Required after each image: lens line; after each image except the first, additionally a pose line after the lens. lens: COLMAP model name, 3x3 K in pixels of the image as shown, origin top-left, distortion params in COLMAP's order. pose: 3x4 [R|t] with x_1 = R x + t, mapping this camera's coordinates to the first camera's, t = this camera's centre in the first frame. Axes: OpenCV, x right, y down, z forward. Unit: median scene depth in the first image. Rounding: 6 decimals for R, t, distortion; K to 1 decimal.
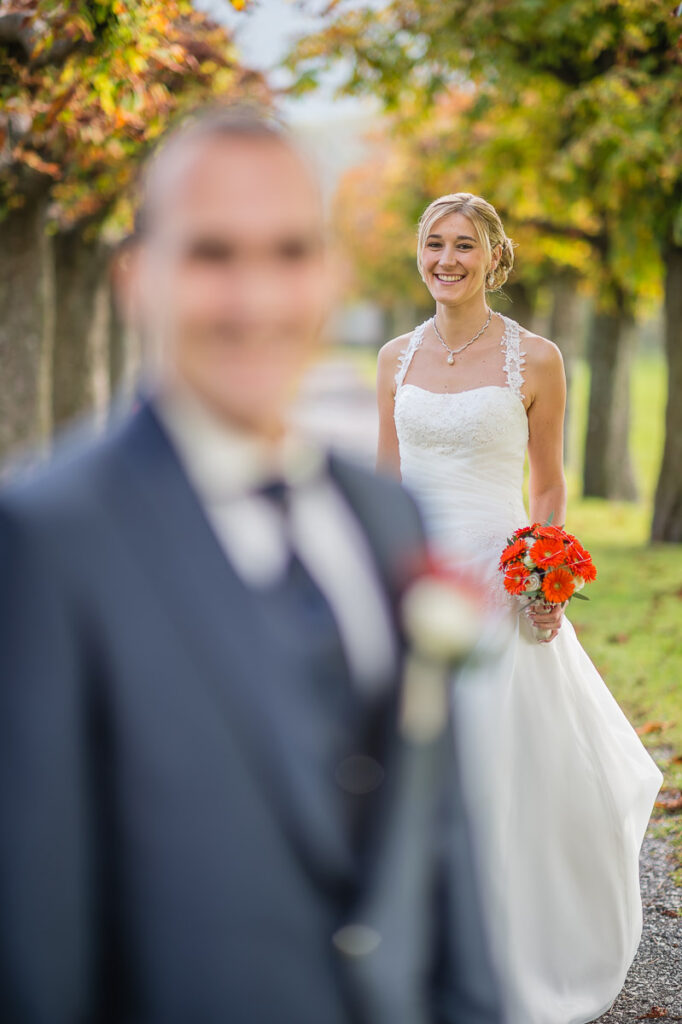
lens RADIAL K [[2504.1, 0, 341.0], [0, 2504.1, 512.0], [0, 0, 1]] dist [-0.055720, -0.649985]
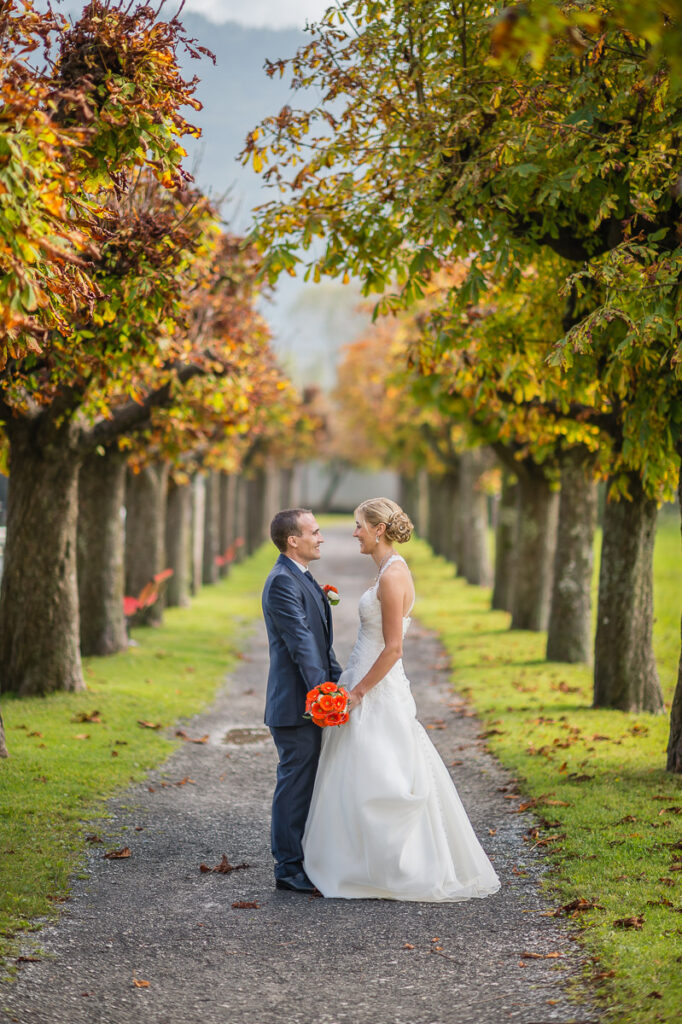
lens RADIAL K [[2469.6, 0, 341.0], [0, 2469.6, 512.0], [0, 0, 1]] dist [-0.059893, -0.555335]
pose [[0.999852, -0.011339, -0.012974, 0.018863], [0.010512, 0.998011, -0.062150, -0.025954], [0.013653, 0.062004, 0.997983, 0.119053]]
